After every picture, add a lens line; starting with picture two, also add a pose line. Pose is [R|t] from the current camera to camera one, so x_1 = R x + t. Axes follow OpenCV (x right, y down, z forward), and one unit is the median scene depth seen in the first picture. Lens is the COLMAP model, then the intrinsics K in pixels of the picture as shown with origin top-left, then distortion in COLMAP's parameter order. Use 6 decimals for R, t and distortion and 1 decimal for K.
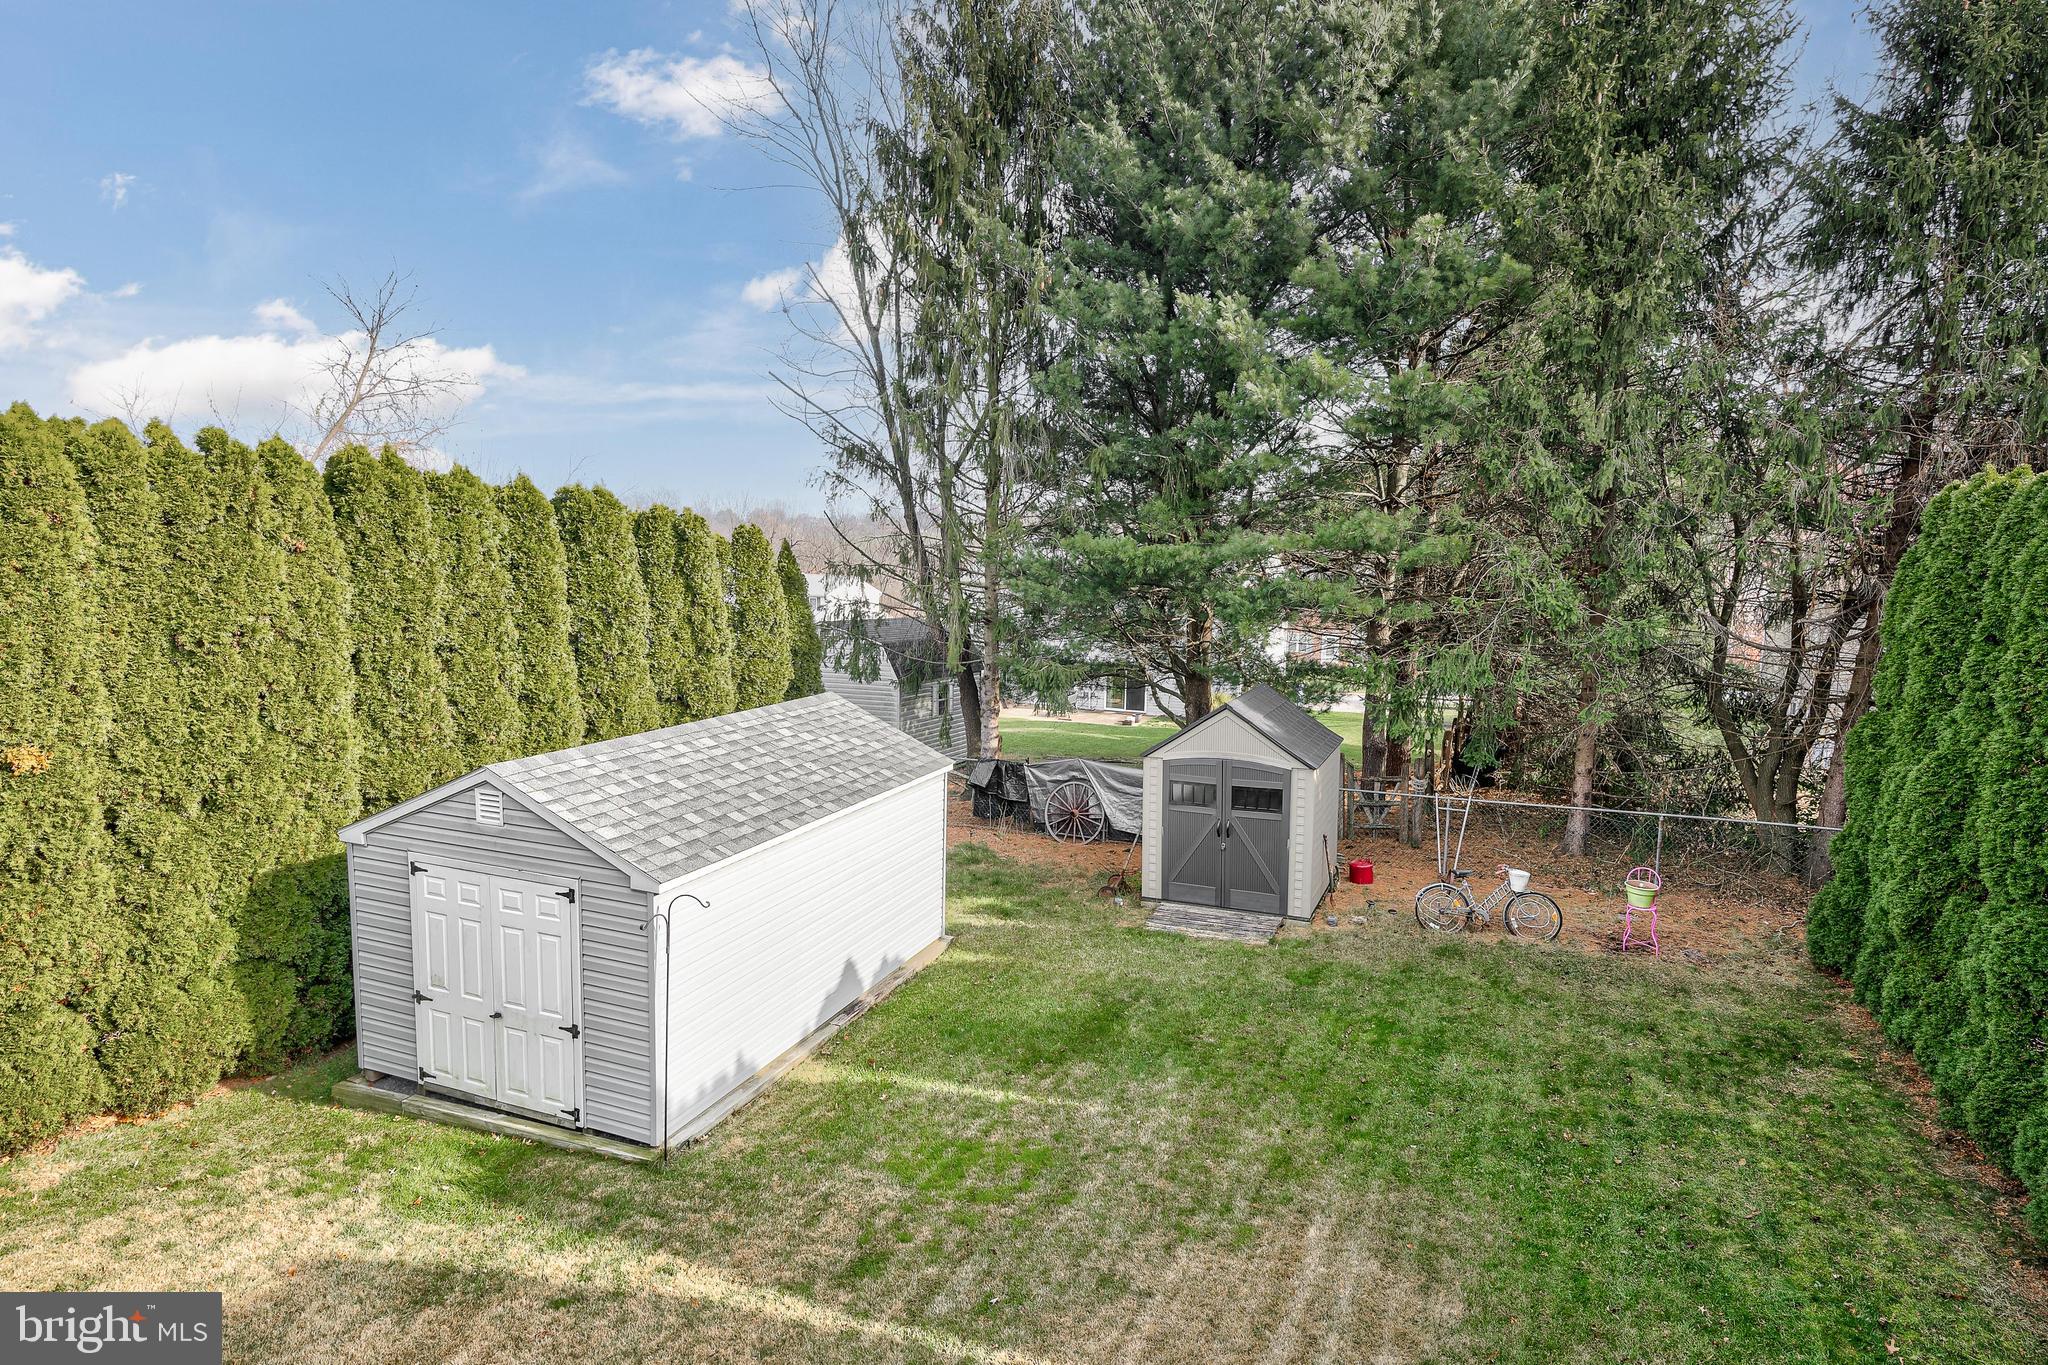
lens RADIAL K [[1130.7, 0, 1024.0], [0, 1130.7, 682.5], [0, 0, 1]] dist [0.036762, -0.035829]
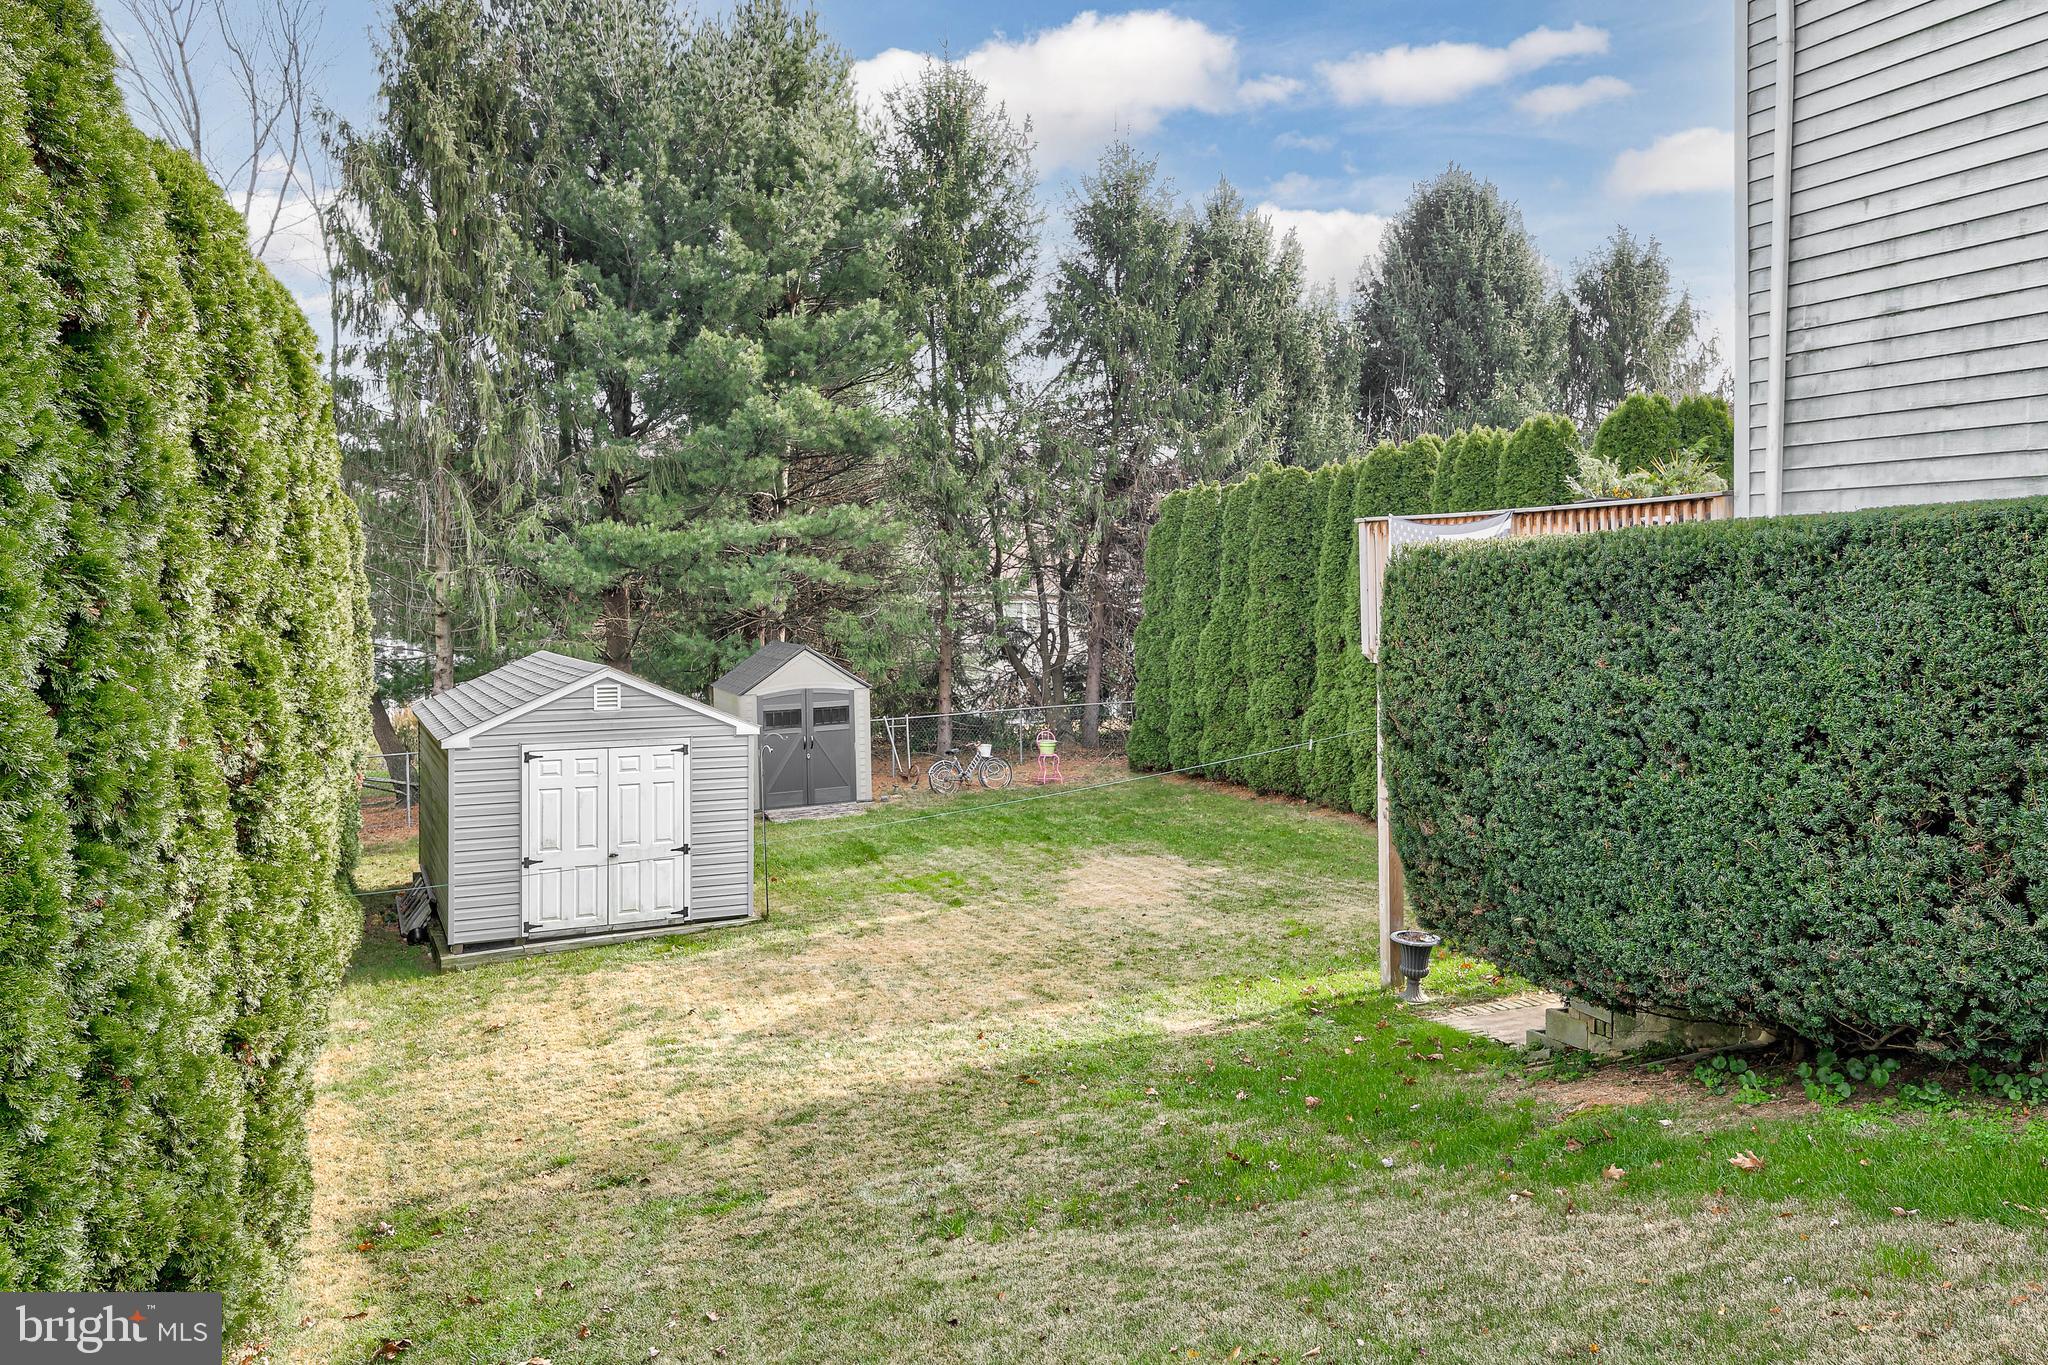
lens RADIAL K [[1450.4, 0, 1024.0], [0, 1450.4, 682.5], [0, 0, 1]] dist [0.063857, 0.000350]
pose [[0.687342, -0.073517, 0.722604, -1.284056], [0.113388, 0.993528, -0.006773, 0.148908], [-0.717429, 0.086590, 0.691229, -0.516922]]
